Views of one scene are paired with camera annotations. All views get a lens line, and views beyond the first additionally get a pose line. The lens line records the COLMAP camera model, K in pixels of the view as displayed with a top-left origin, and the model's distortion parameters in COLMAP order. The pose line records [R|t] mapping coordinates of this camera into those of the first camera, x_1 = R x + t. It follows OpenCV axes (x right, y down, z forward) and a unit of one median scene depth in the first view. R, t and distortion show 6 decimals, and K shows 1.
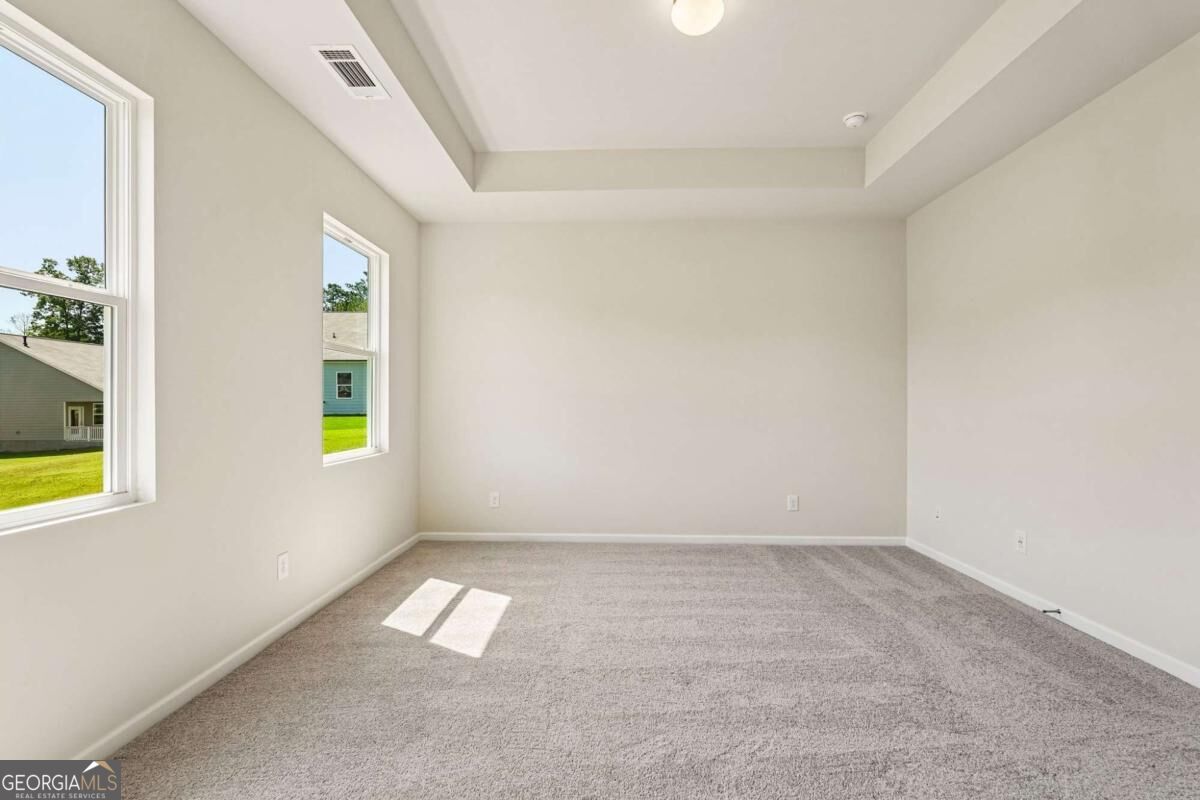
lens RADIAL K [[537.2, 0, 598.2], [0, 537.2, 403.7], [0, 0, 1]] dist [-0.018314, 0.014589]
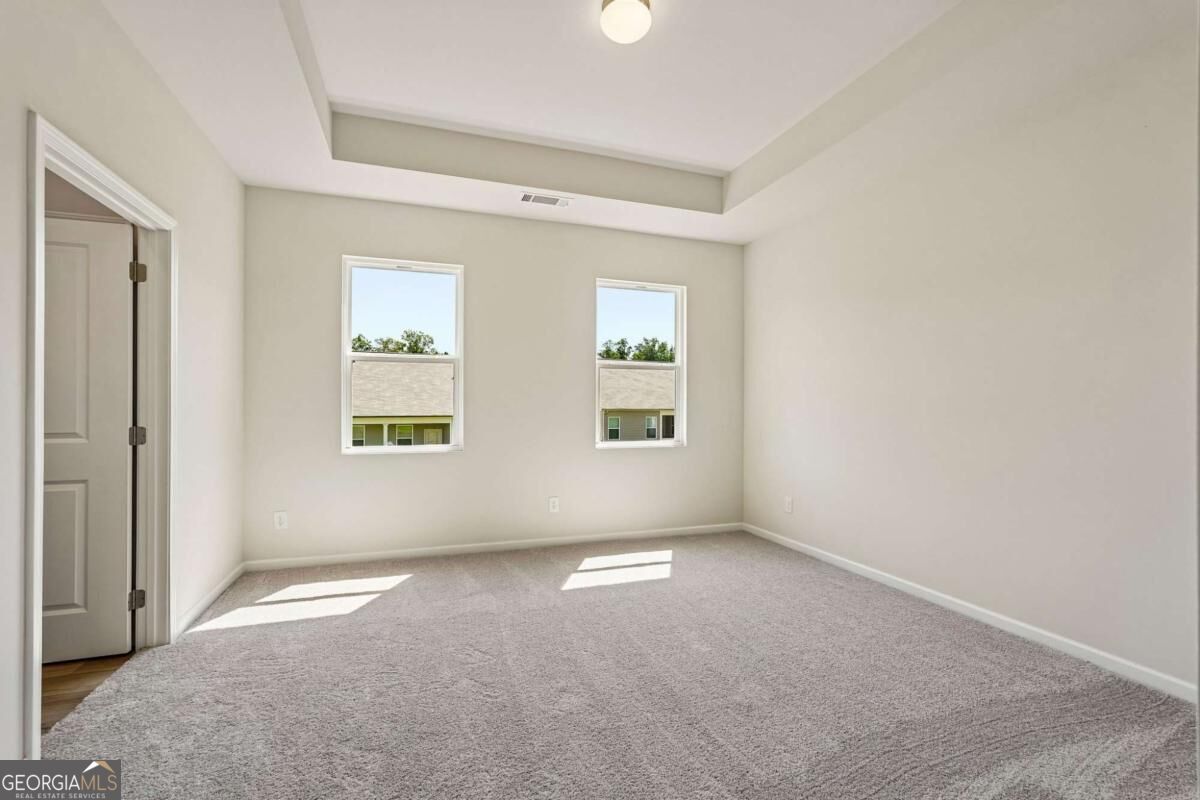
lens RADIAL K [[537.2, 0, 598.2], [0, 537.2, 403.7], [0, 0, 1]] dist [-0.018314, 0.014589]
pose [[0.357527, -0.000139, -0.933903, 1.003165], [-0.004874, 0.999986, -0.002015, -0.005596], [0.933890, 0.005273, 0.357521, 0.529378]]
